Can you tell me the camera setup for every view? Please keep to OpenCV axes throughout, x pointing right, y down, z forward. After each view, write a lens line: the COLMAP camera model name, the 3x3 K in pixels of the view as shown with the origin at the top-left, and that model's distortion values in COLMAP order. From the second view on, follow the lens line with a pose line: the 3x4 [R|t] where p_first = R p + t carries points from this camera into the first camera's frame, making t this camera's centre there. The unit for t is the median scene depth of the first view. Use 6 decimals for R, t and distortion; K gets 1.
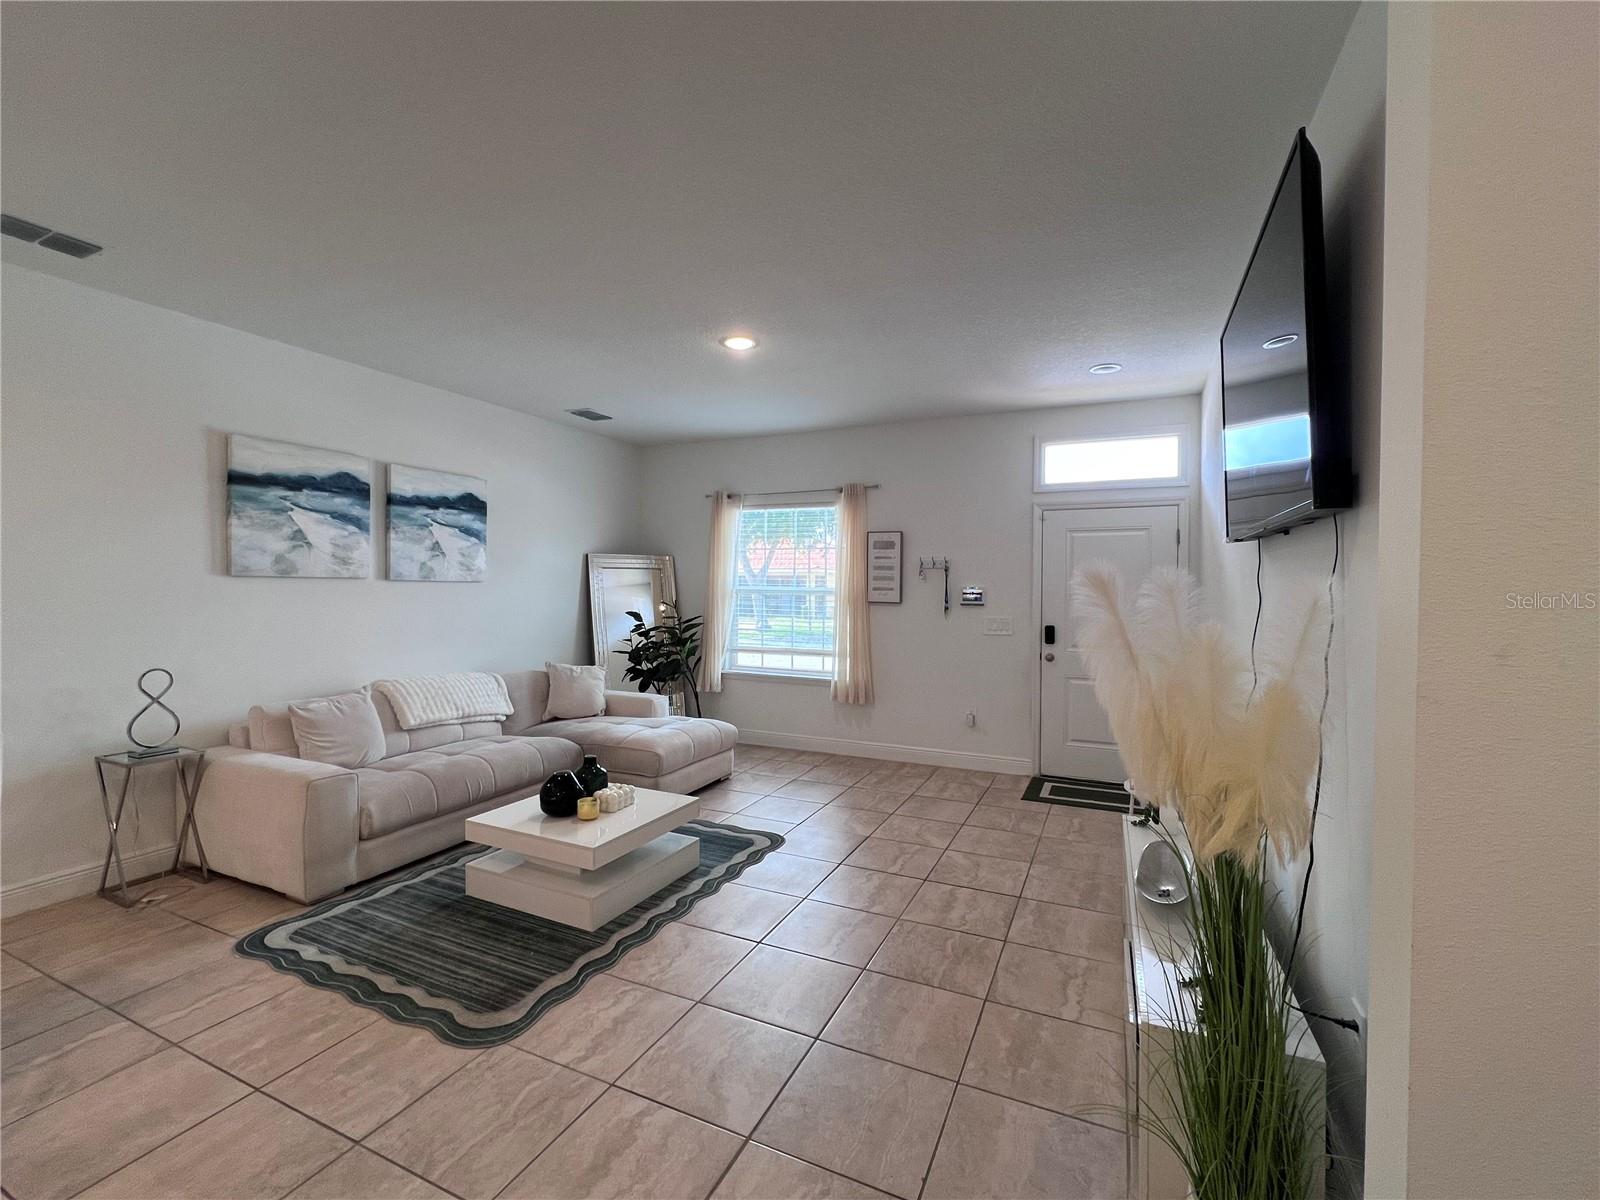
lens RADIAL K [[689.7, 0, 799.9], [0, 689.7, 602.7], [0, 0, 1]] dist [0.004654, -0.000332]
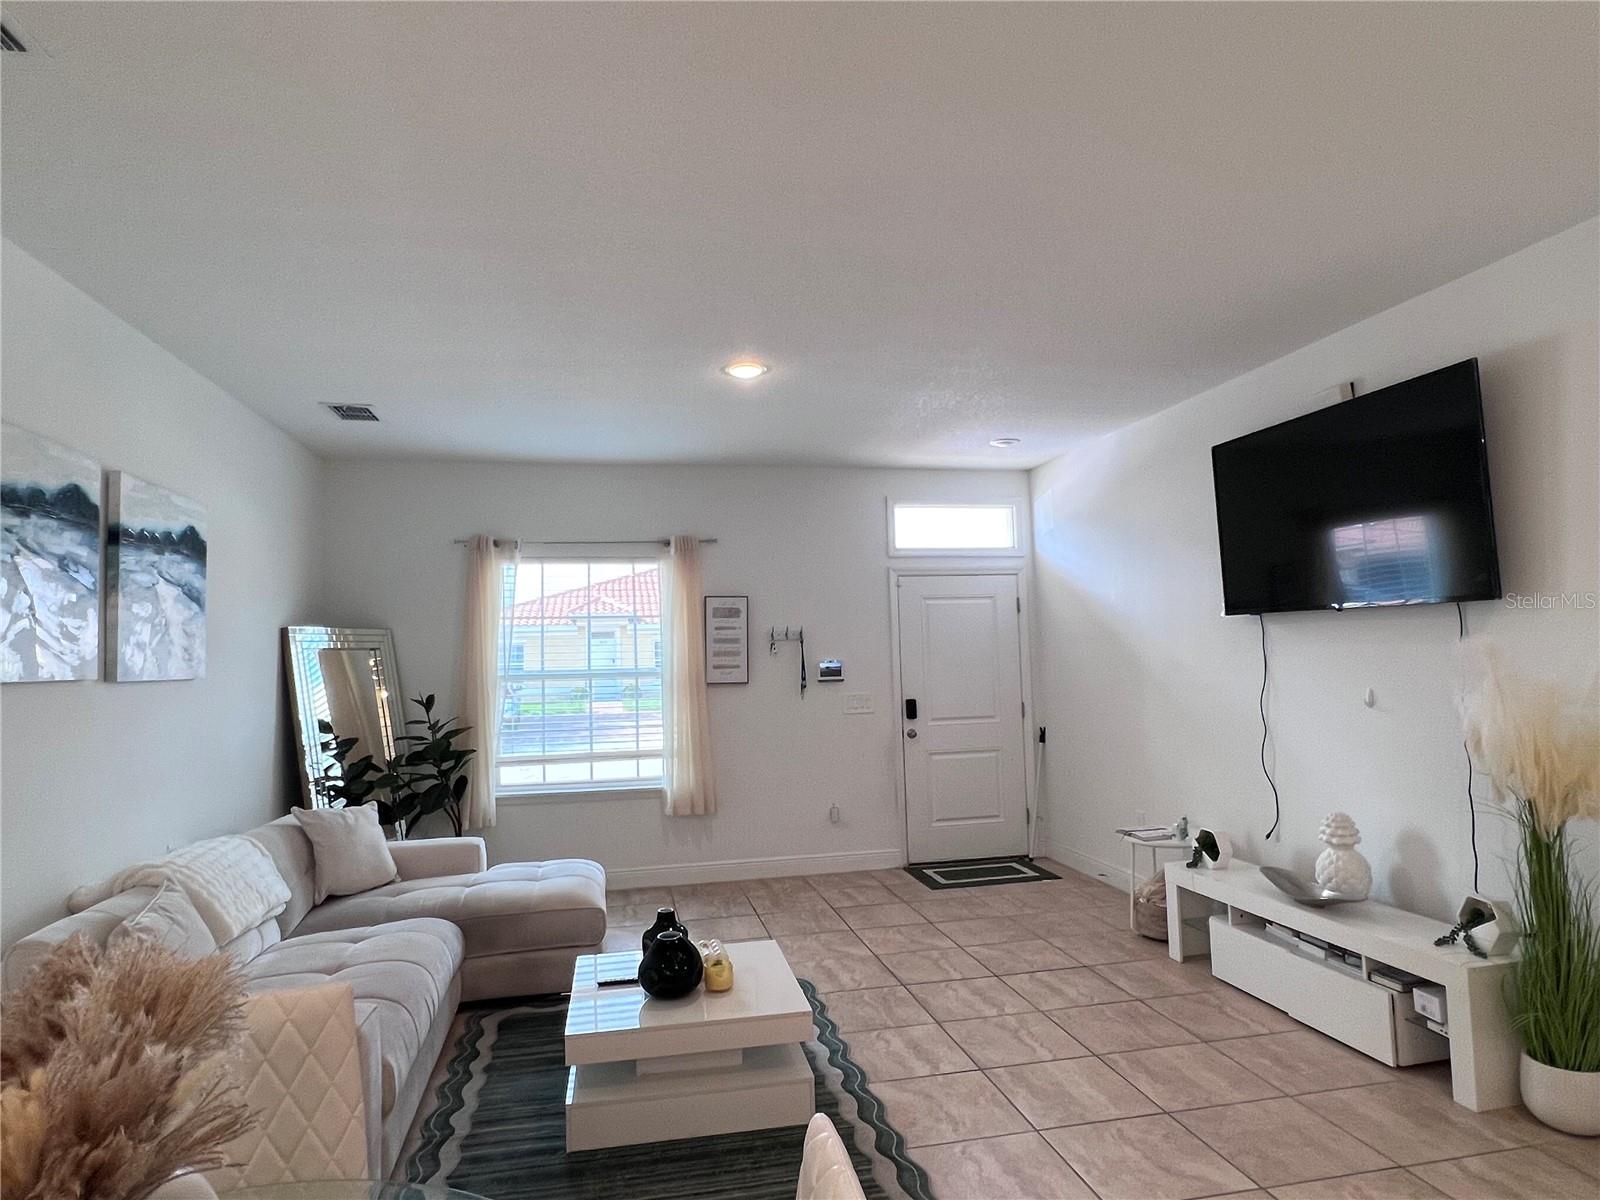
lens RADIAL K [[939.4, 0, 787.4], [0, 939.4, 604.8], [0, 0, 1]] dist [0.000453, 0.002506]
pose [[0.805396, 0.002137, 0.592733, -0.497590], [0.047300, 0.996573, -0.067863, -0.014610], [-0.590847, 0.082693, 0.802535, 0.068888]]
